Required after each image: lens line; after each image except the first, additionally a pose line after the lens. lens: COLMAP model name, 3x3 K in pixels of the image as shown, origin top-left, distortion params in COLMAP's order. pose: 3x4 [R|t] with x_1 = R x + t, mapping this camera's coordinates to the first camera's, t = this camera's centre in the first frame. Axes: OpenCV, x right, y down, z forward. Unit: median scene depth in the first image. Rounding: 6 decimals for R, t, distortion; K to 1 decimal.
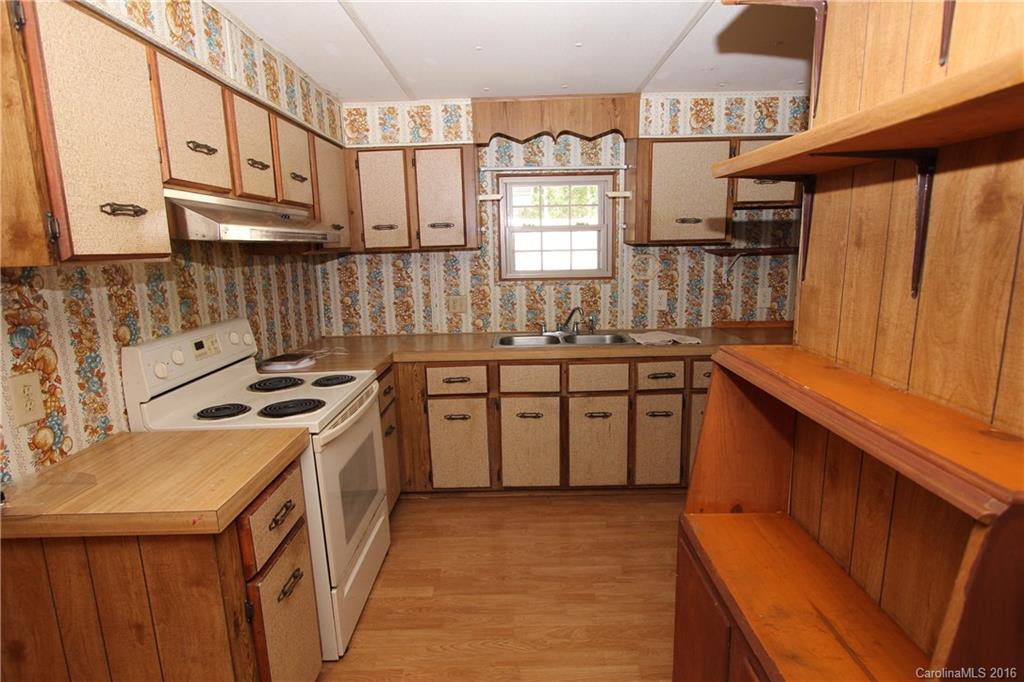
lens RADIAL K [[533.6, 0, 511.8], [0, 533.6, 344.8], [0, 0, 1]] dist [-0.017545, 0.001301]
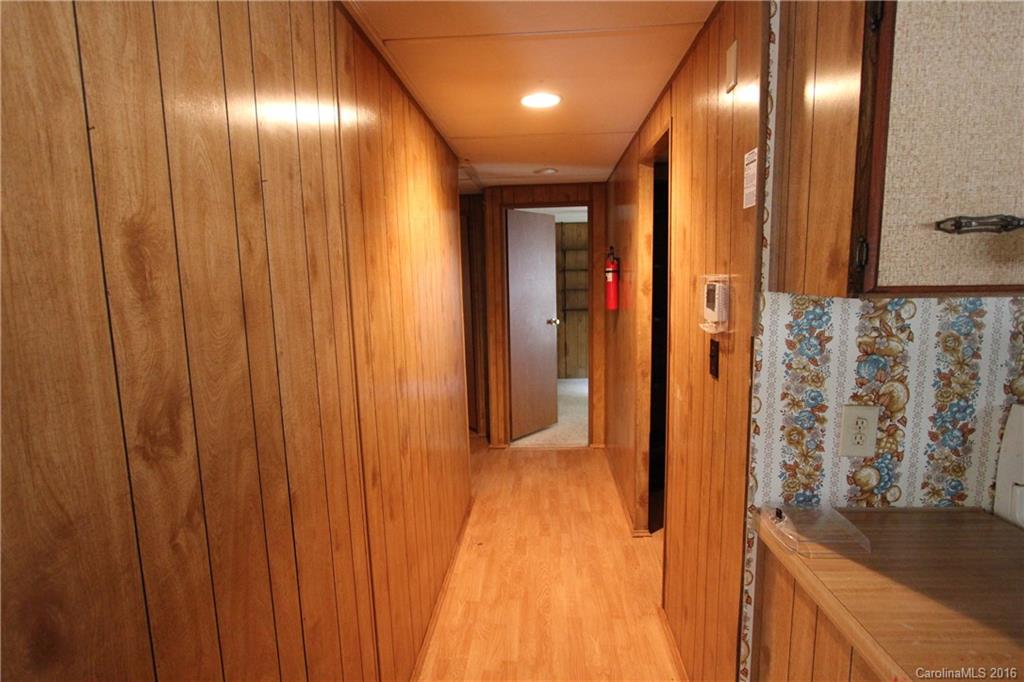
lens RADIAL K [[533.6, 0, 509.5], [0, 533.6, 346.4], [0, 0, 1]] dist [-0.017545, 0.001301]
pose [[-0.064481, 0.151778, -0.986309, 0.015499], [-0.159721, 0.974054, 0.160334, -0.045843], [0.985054, 0.167873, -0.038566, 0.183702]]
